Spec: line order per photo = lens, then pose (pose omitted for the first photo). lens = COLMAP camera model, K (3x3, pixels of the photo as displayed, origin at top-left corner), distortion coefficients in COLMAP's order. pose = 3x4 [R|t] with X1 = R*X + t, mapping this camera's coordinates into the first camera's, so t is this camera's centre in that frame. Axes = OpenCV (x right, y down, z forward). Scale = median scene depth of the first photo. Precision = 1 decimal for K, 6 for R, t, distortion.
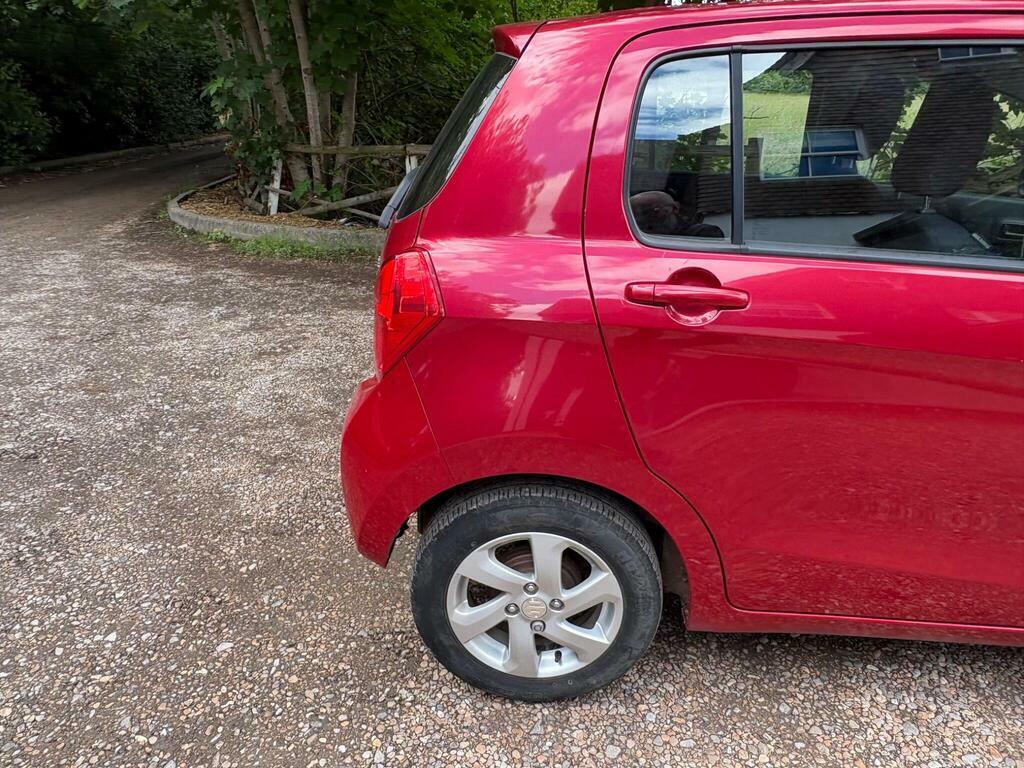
lens RADIAL K [[717.3, 0, 523.1], [0, 717.3, 373.3], [0, 0, 1]] dist [0.000272, 0.002983]
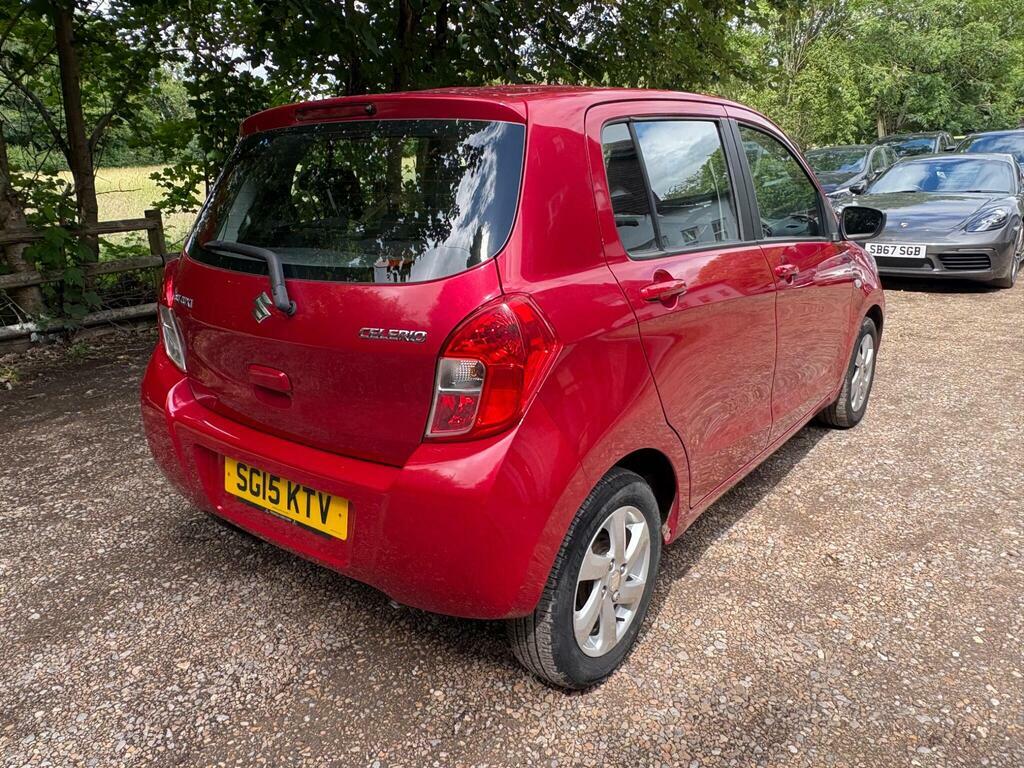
lens RADIAL K [[751.3, 0, 512.0], [0, 751.3, 384.0], [0, 0, 1]] dist [-0.000426, 0.004503]
pose [[0.570971, -0.262754, 0.777787, -0.225436], [0.315869, 0.944779, 0.087289, -0.031564], [-0.757772, 0.195840, 0.622438, 0.075215]]
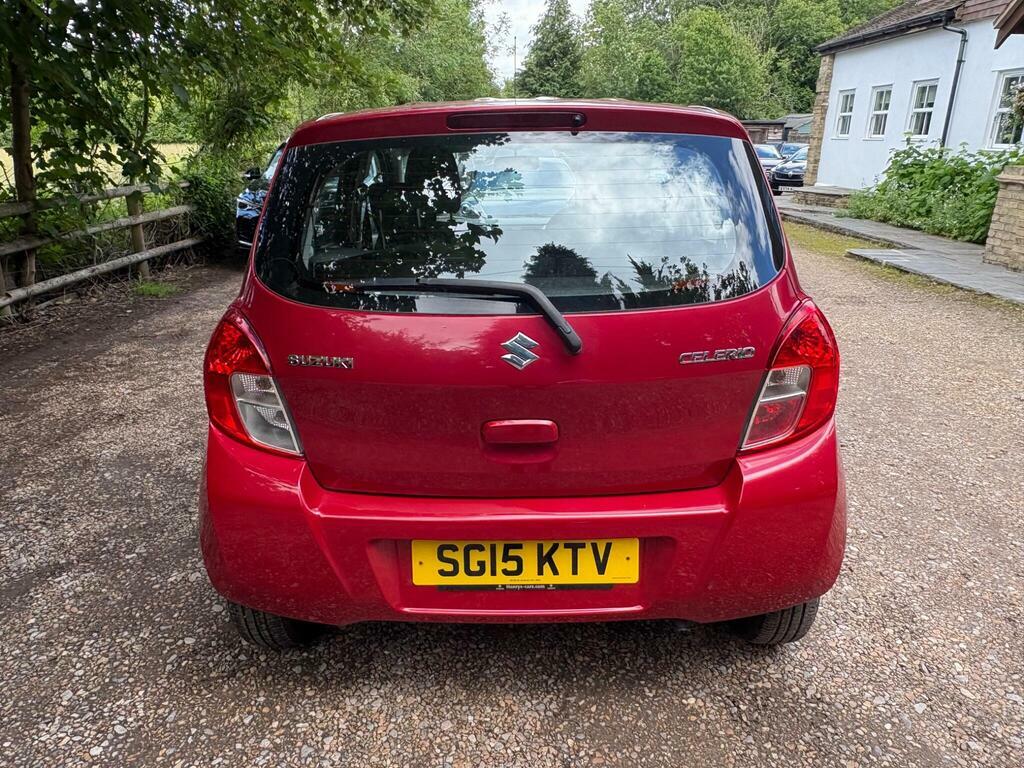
lens RADIAL K [[713.0, 0, 509.2], [0, 713.0, 379.4], [0, 0, 1]] dist [0.003771, 0.003321]
pose [[-0.034283, -0.323689, 0.945542, -0.269127], [0.363401, 0.877300, 0.313503, -0.127900], [-0.931002, 0.354359, 0.087553, 0.302269]]
